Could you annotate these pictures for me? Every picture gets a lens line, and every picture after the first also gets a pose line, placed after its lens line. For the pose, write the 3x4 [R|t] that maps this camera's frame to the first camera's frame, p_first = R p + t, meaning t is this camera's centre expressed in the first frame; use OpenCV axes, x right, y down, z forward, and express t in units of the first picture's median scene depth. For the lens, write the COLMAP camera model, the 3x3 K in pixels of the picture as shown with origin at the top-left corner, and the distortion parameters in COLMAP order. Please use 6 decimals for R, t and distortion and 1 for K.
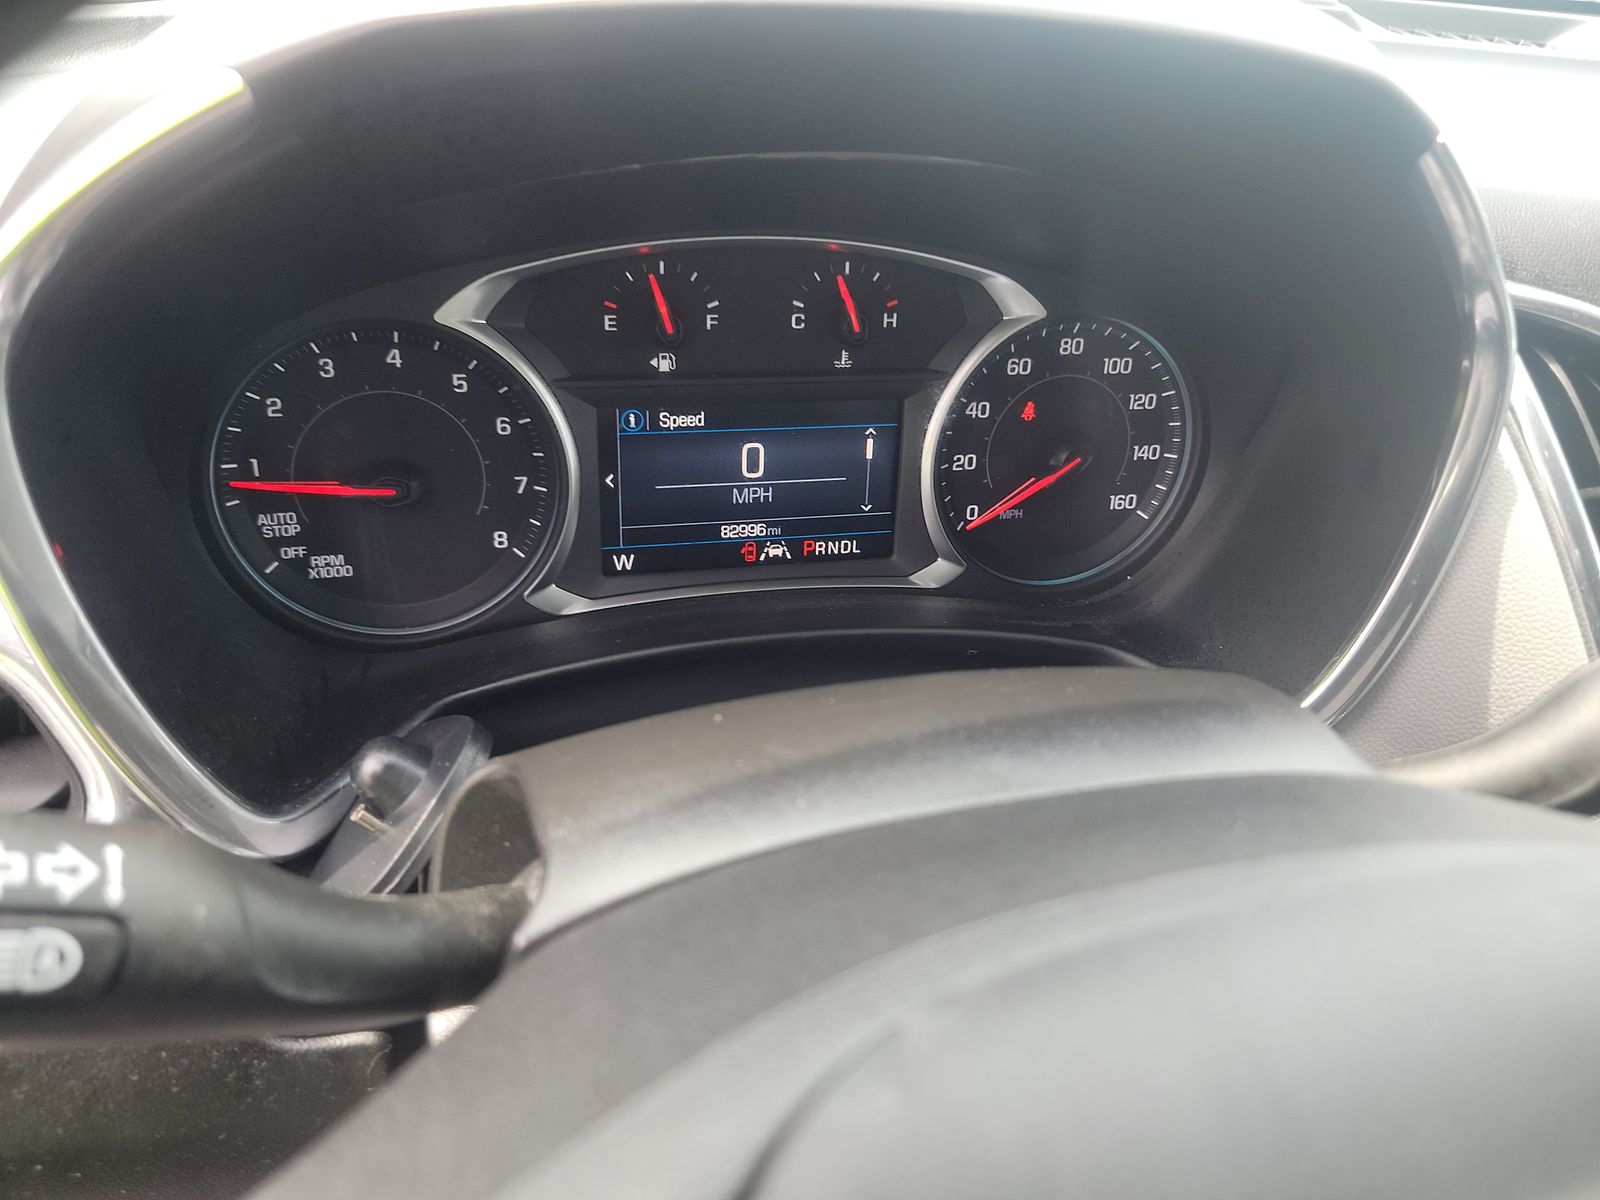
lens RADIAL K [[1203.5, 0, 800.0], [0, 1203.5, 600.0], [0, 0, 1]] dist [0.008080, 0.002299]
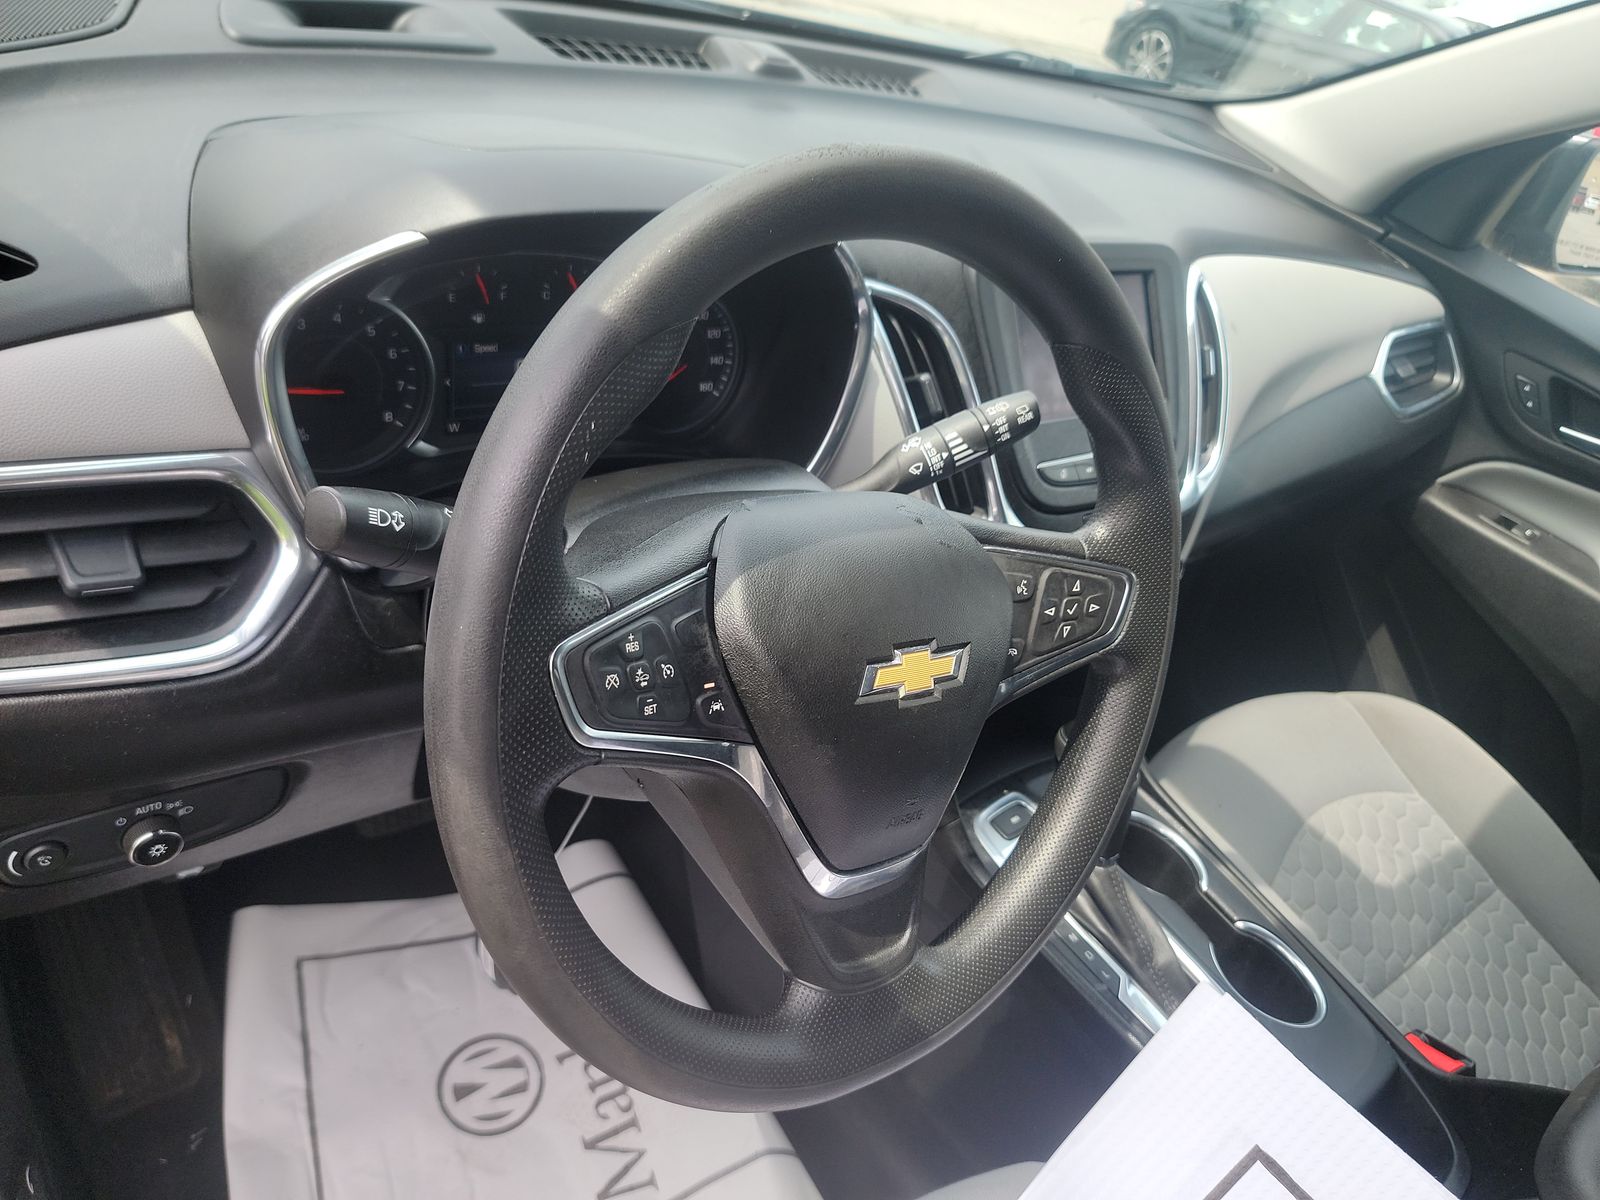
lens RADIAL K [[1161.9, 0, 796.2], [0, 1161.9, 616.6], [0, 0, 1]] dist [0.009275, 0.001638]
pose [[0.913659, -0.103579, 0.393063, -0.406585], [0.057309, 0.990154, 0.127709, 0.058319], [-0.402421, -0.094157, 0.910600, -0.861220]]
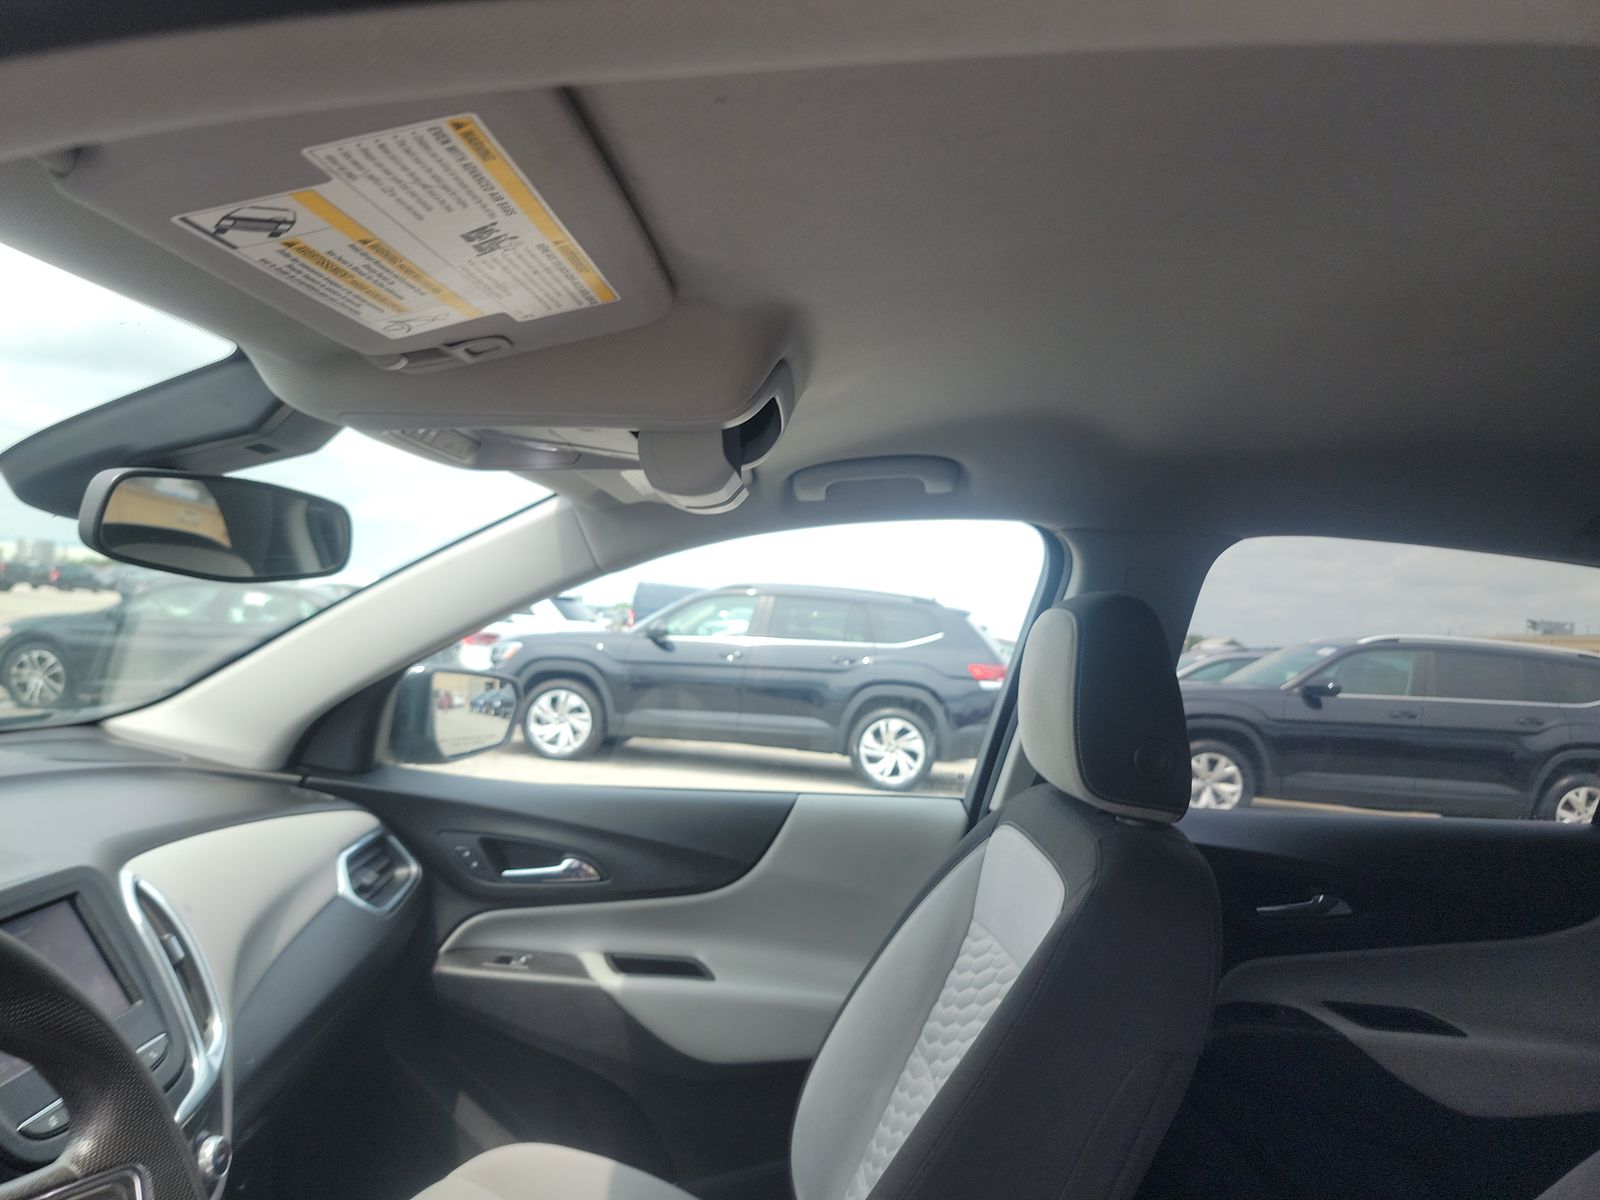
lens RADIAL K [[1161.9, 0, 796.2], [0, 1161.9, 616.6], [0, 0, 1]] dist [0.009275, 0.001638]
pose [[0.305028, -0.074522, 0.949423, -0.554192], [0.466832, 0.880642, -0.080859, 0.095259], [-0.830076, 0.467885, 0.303410, -1.181832]]
